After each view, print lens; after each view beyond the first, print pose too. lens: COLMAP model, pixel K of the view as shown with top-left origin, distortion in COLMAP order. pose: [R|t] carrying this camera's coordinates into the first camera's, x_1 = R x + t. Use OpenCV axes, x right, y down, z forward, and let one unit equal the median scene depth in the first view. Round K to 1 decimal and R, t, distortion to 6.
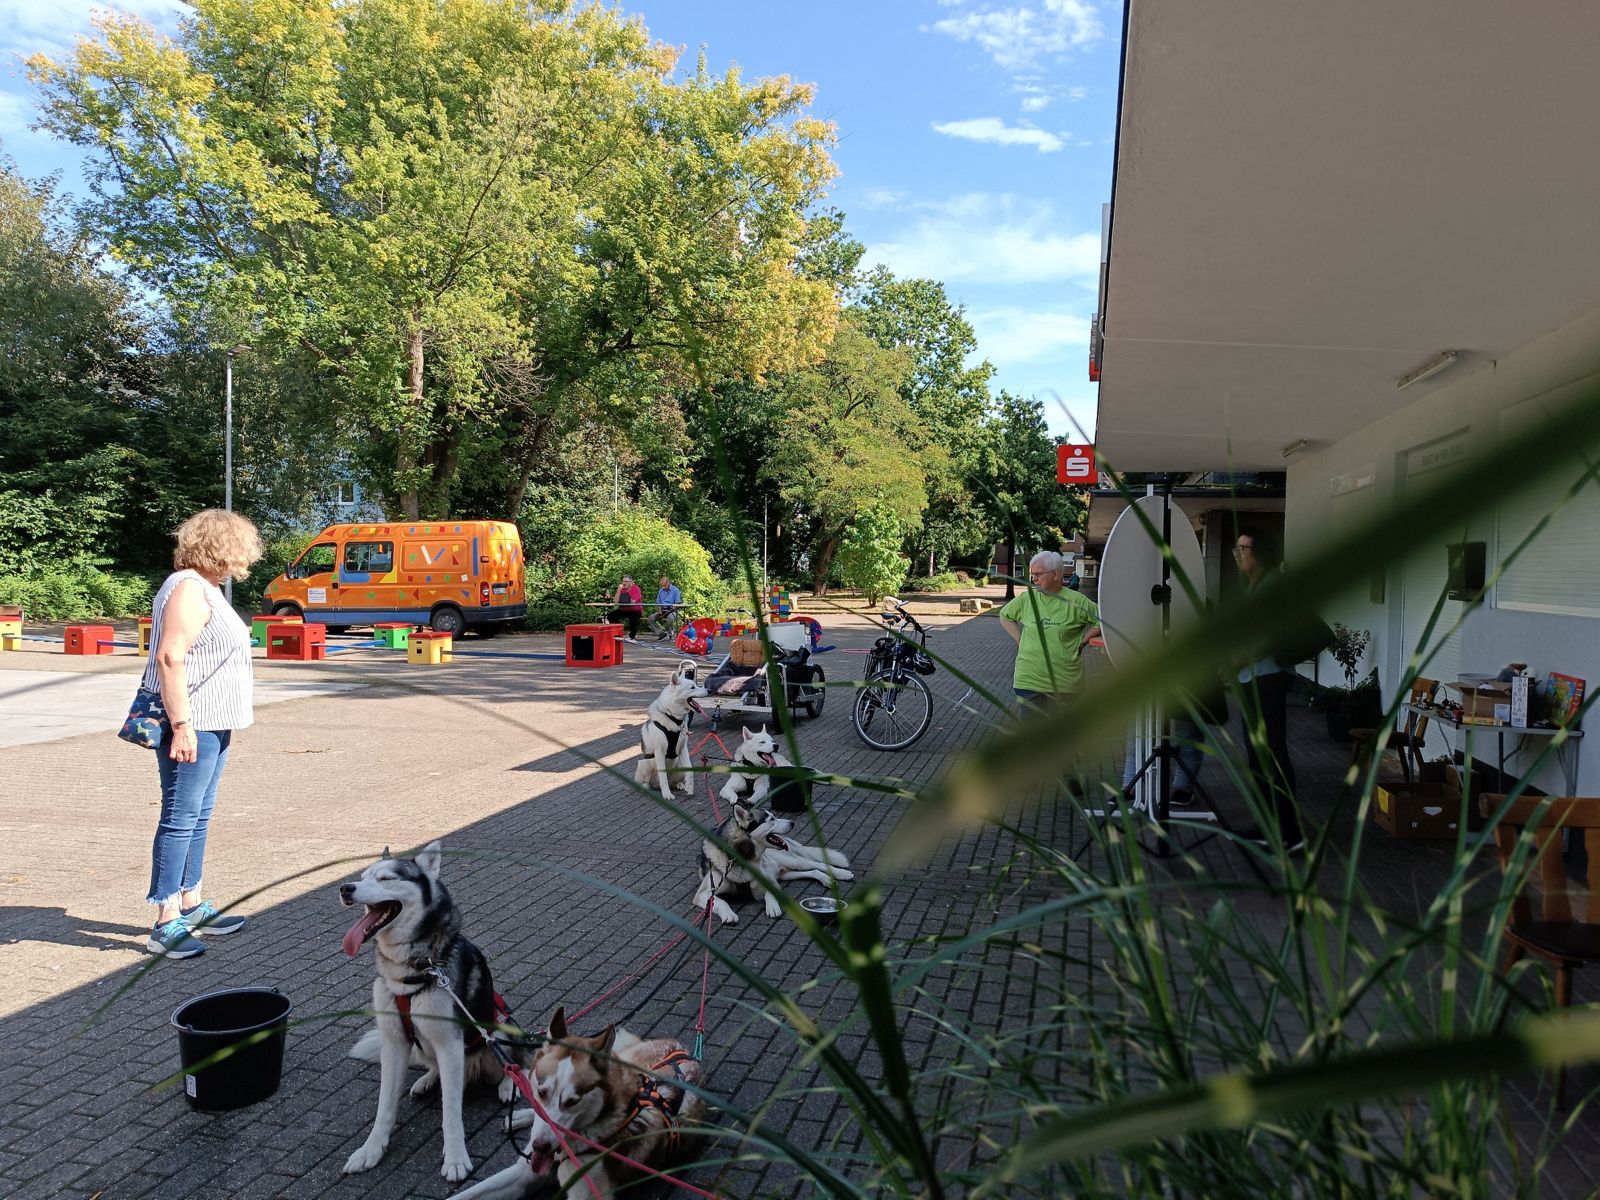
lens RADIAL K [[1126.1, 0, 785.3], [0, 1126.1, 601.9], [0, 0, 1]] dist [0.007675, -0.006204]
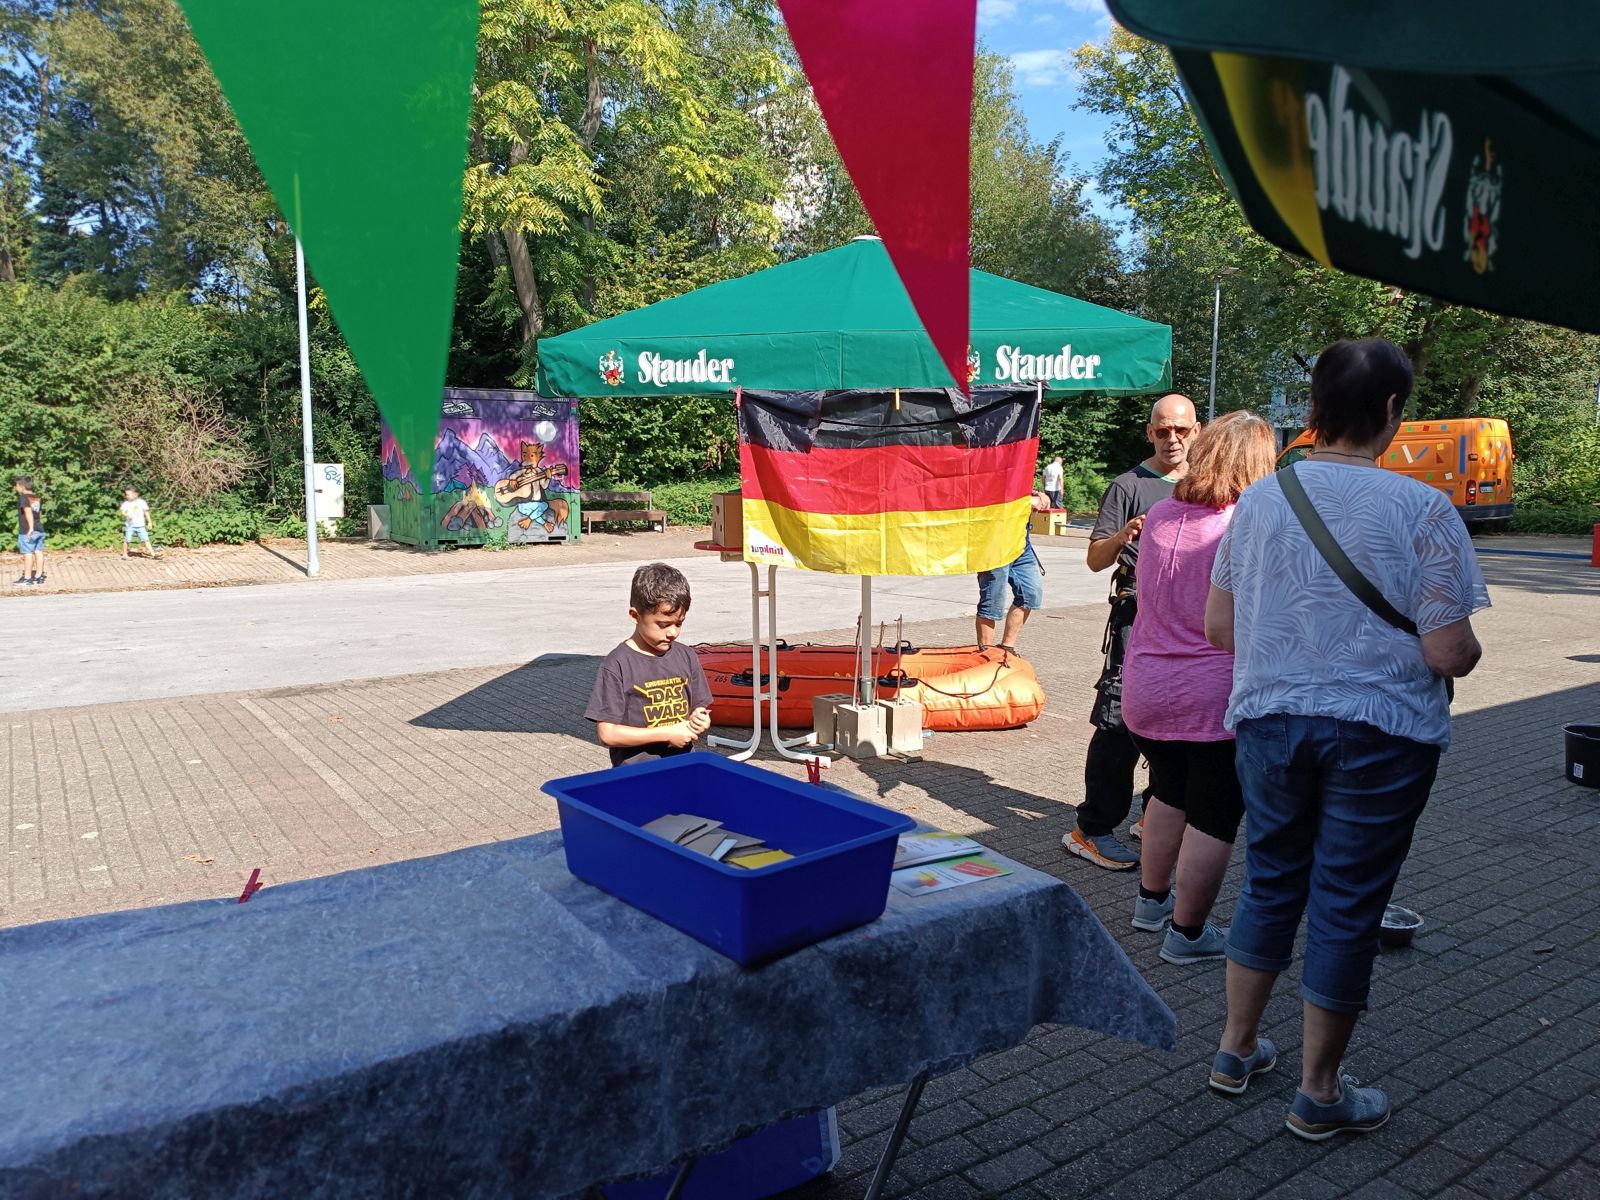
lens RADIAL K [[1126.1, 0, 796.8], [0, 1126.1, 608.5], [0, 0, 1]] dist [0.007675, -0.006204]
pose [[0.743231, 0.071159, -0.665240, -0.034540], [-0.010655, 0.995461, 0.094577, 0.006112], [0.668950, -0.063204, 0.740615, -0.122615]]
